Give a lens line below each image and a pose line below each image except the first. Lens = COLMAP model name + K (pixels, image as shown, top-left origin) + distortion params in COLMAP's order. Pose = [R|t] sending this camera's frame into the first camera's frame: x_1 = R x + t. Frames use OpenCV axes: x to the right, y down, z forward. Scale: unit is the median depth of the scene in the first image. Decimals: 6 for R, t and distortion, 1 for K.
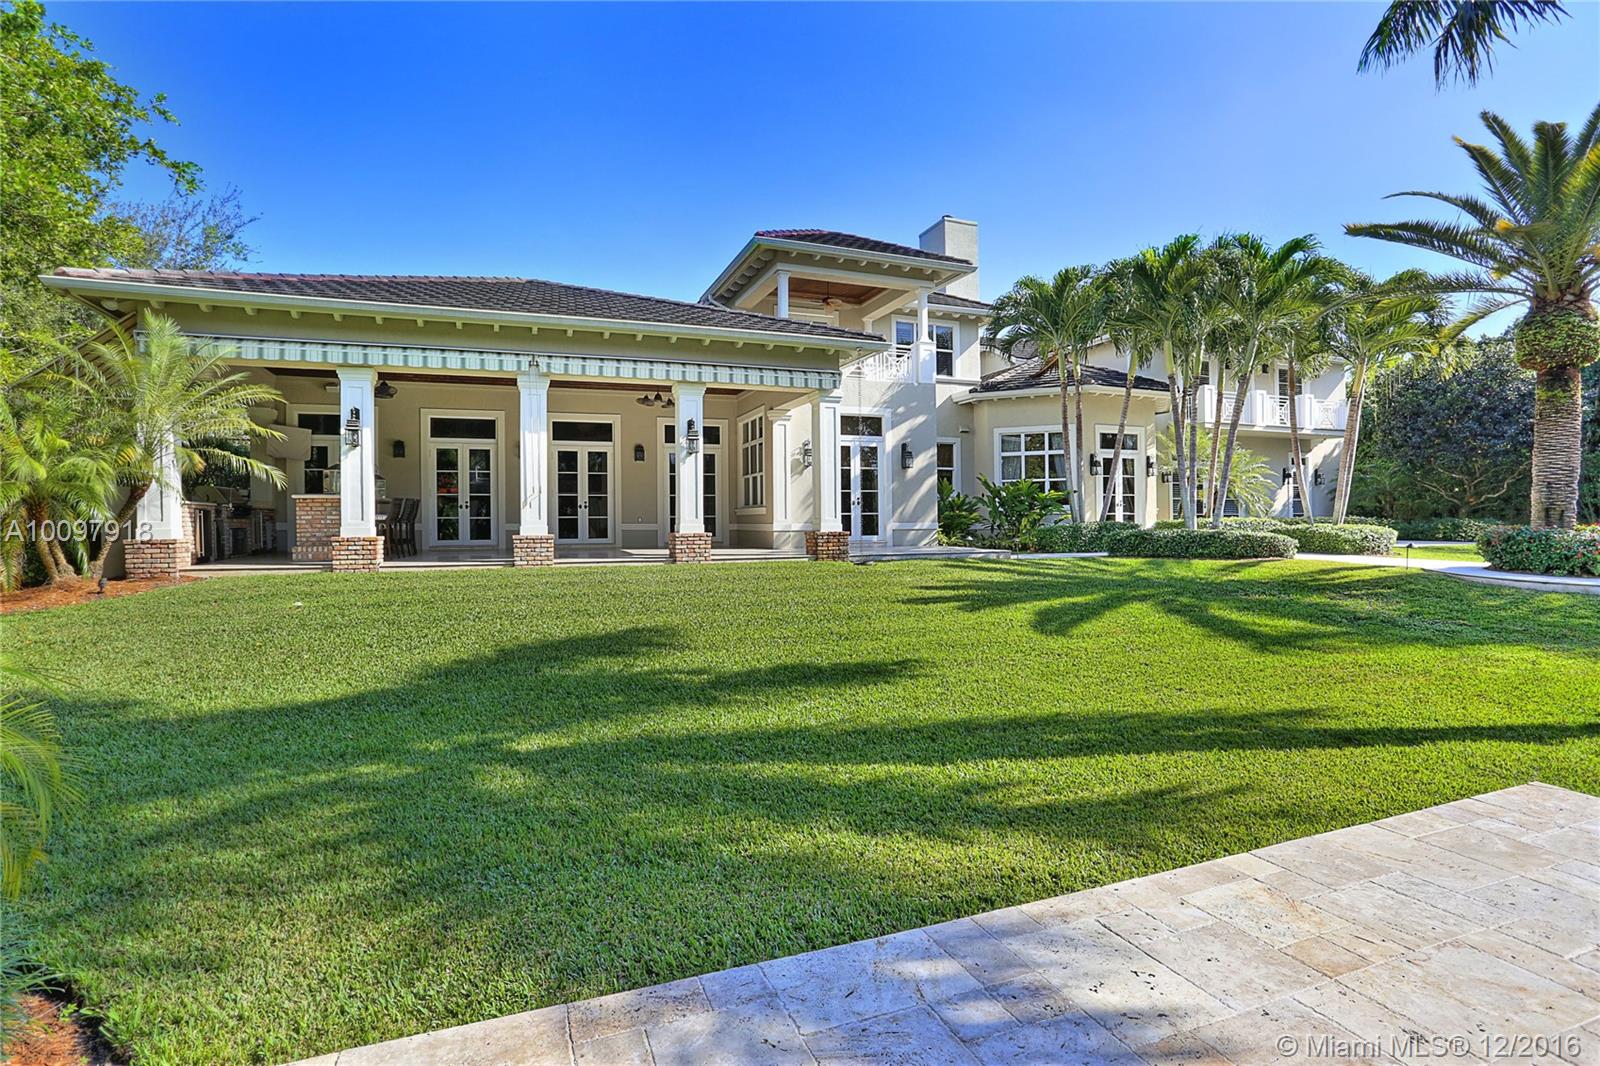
lens RADIAL K [[781.6, 0, 796.1], [0, 781.6, 532.1], [0, 0, 1]] dist [-0.075986, 0.035986]
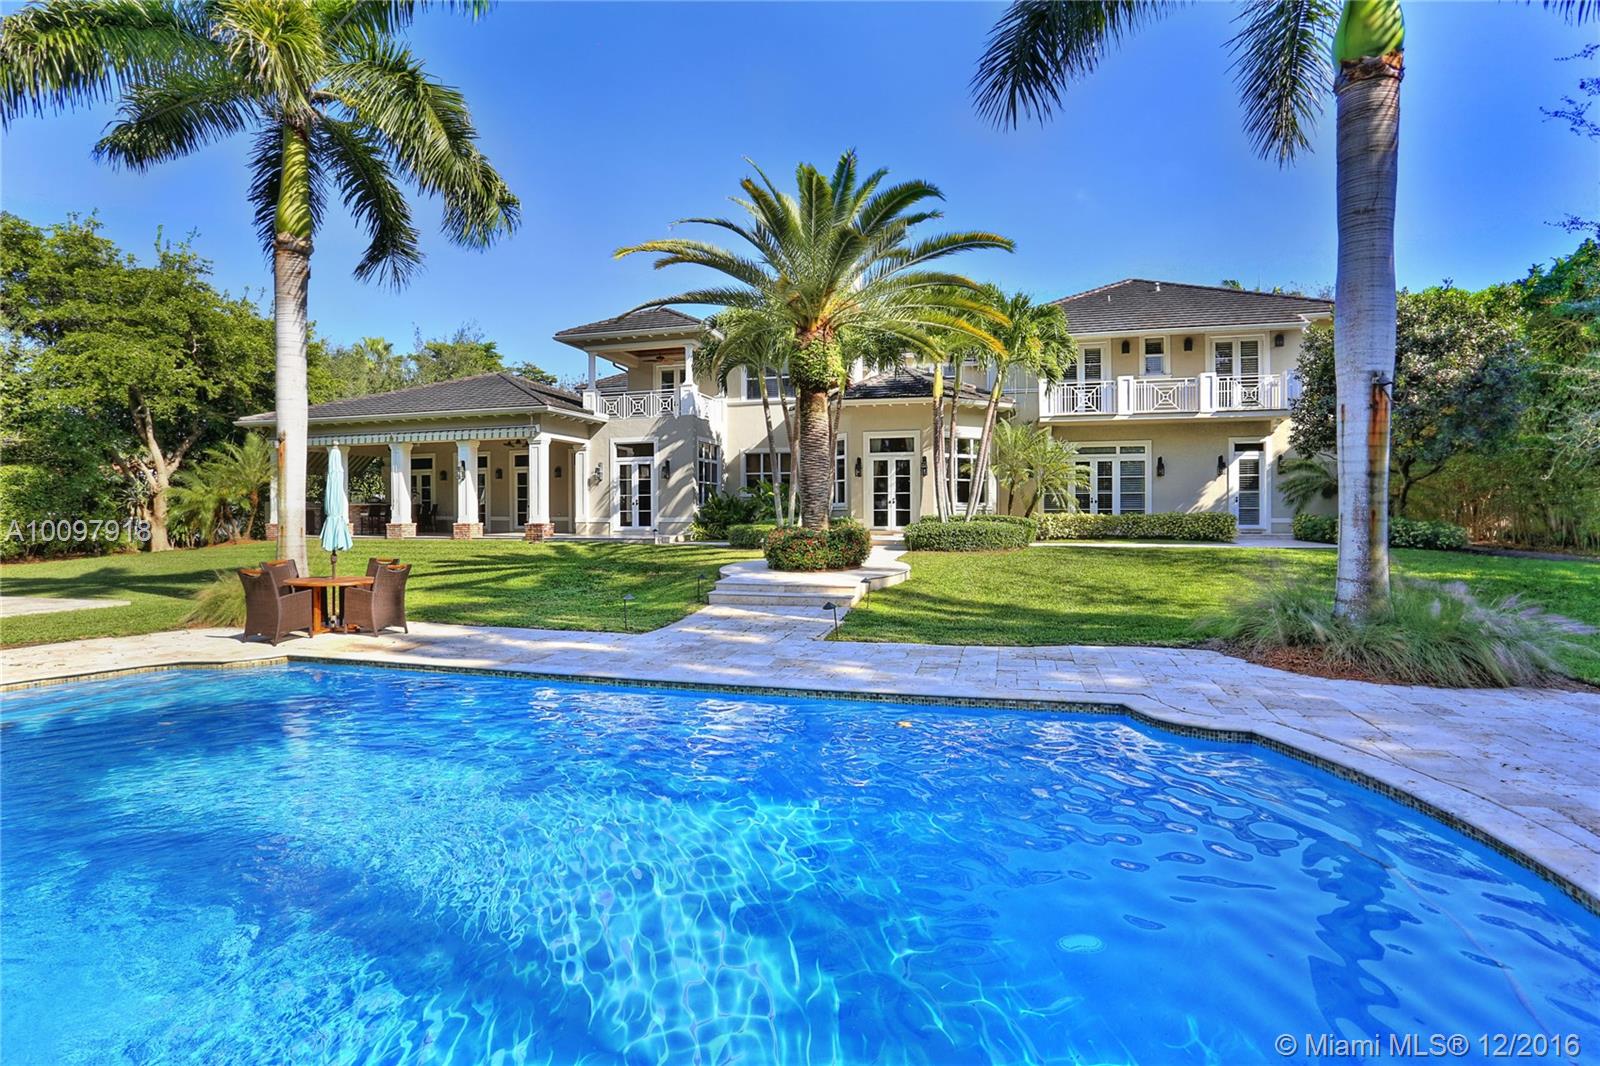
lens RADIAL K [[781.6, 0, 796.1], [0, 781.6, 532.1], [0, 0, 1]] dist [-0.075986, 0.035986]
pose [[0.784427, 0.017396, -0.619977, 1.203172], [-0.014487, 0.999848, 0.009724, -0.002676], [0.620052, 0.001354, 0.784559, 0.046204]]
